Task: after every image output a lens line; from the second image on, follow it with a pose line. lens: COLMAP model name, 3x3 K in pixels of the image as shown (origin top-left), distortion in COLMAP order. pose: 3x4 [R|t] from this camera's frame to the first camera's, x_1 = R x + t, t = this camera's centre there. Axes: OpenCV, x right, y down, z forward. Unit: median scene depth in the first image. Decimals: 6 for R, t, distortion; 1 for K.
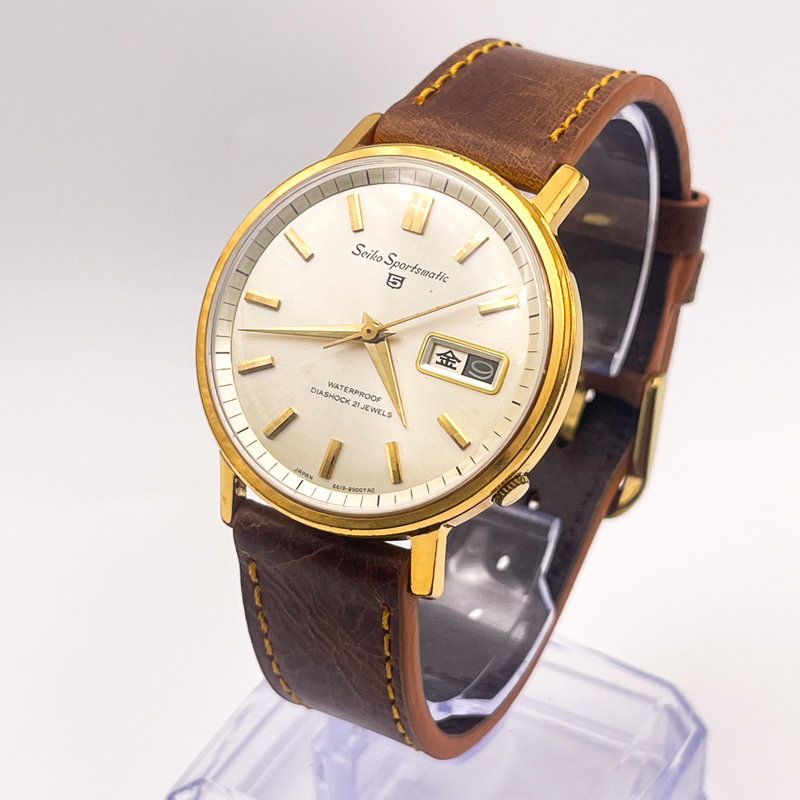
lens RADIAL K [[2087.5, 0, 400.0], [0, 2087.5, 400.0], [0, 0, 1]] dist [0.744799, -11.583046]
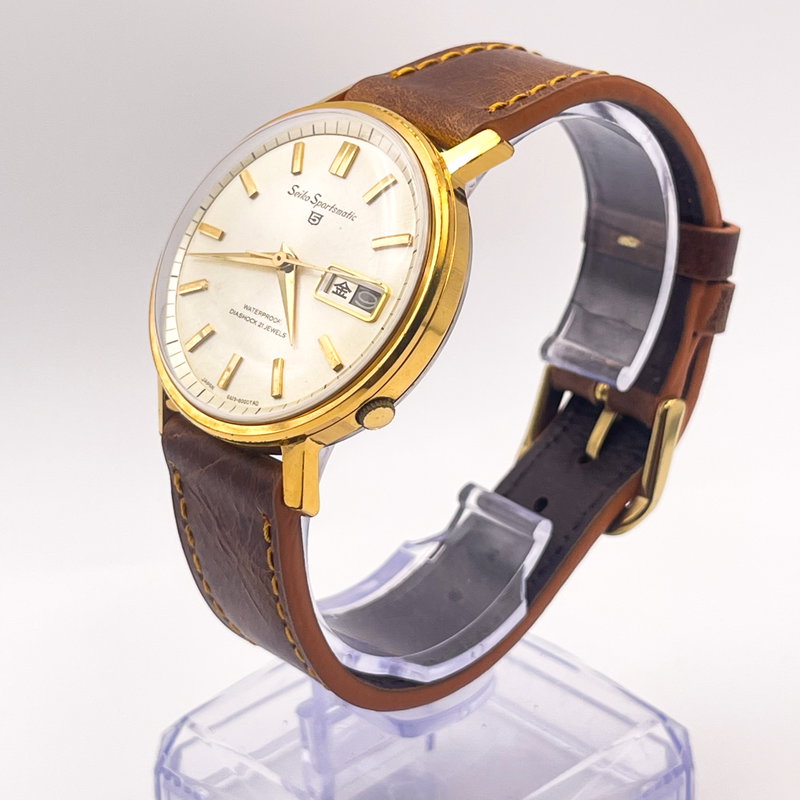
lens RADIAL K [[2087.5, 0, 400.0], [0, 2087.5, 400.0], [0, 0, 1]] dist [0.744799, -11.583046]
pose [[0.945562, 0.107976, -0.307009, 0.376254], [-0.147996, 0.982835, -0.110149, 0.146039], [0.289846, 0.149588, 0.945311, 0.001195]]
